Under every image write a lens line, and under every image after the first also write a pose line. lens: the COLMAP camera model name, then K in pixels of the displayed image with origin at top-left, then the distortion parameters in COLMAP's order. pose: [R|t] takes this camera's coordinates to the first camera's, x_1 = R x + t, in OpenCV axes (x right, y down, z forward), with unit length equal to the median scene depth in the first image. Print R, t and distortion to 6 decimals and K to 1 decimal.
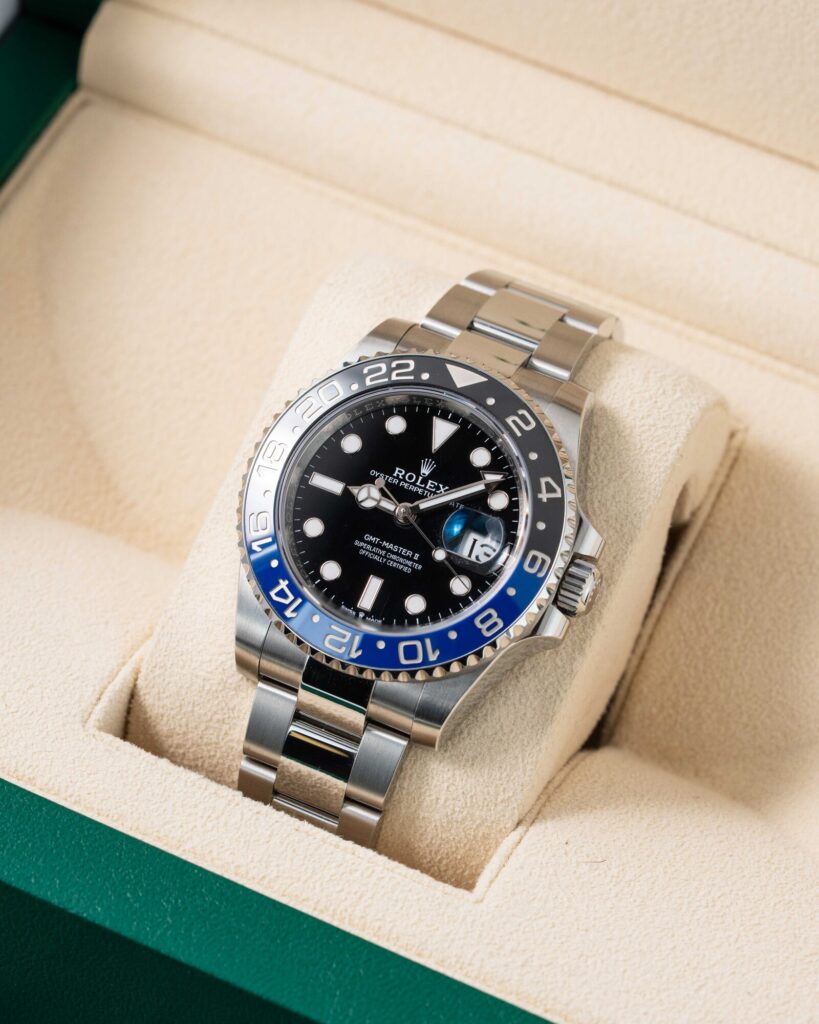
lens RADIAL K [[4583.8, 0, 409.5], [0, 4583.8, 512.0], [0, 0, 1]] dist [0.038888, -3.440504]
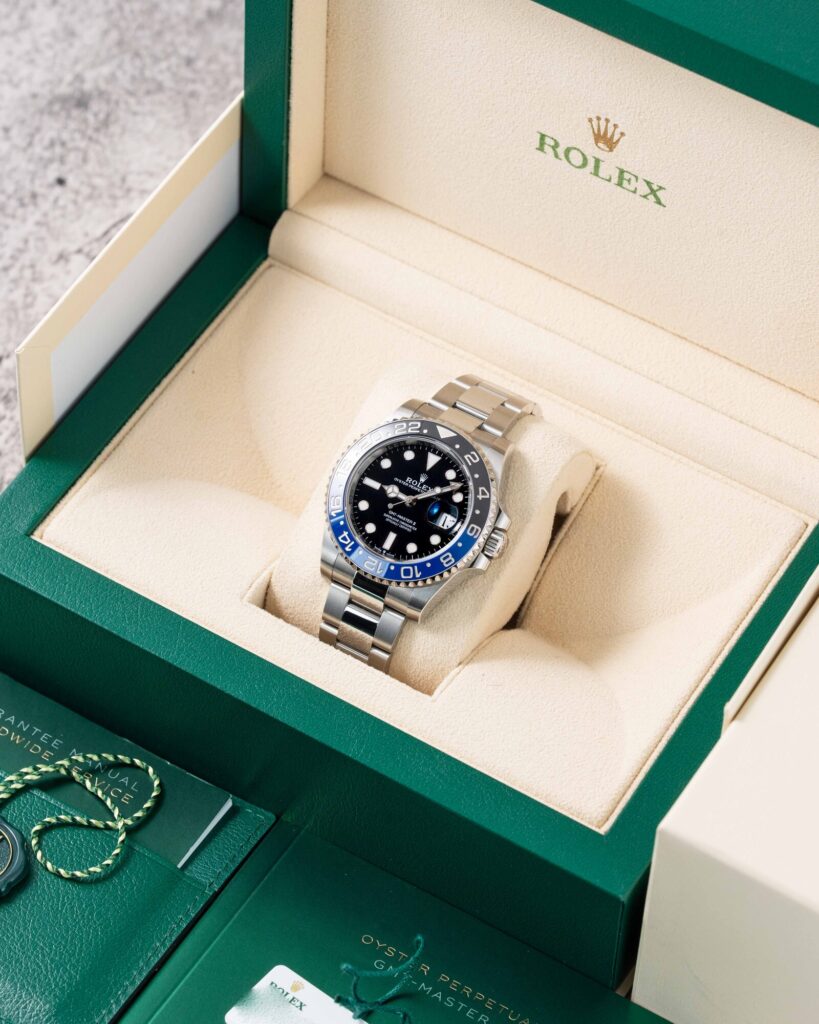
lens RADIAL K [[4583.8, 0, 409.5], [0, 4583.8, 512.0], [0, 0, 1]] dist [0.038888, -3.440504]
pose [[0.995640, 0.059378, -0.071936, 0.138303], [-0.058162, 0.998129, 0.018874, -0.031638], [0.072922, -0.014608, 0.997231, -0.937748]]
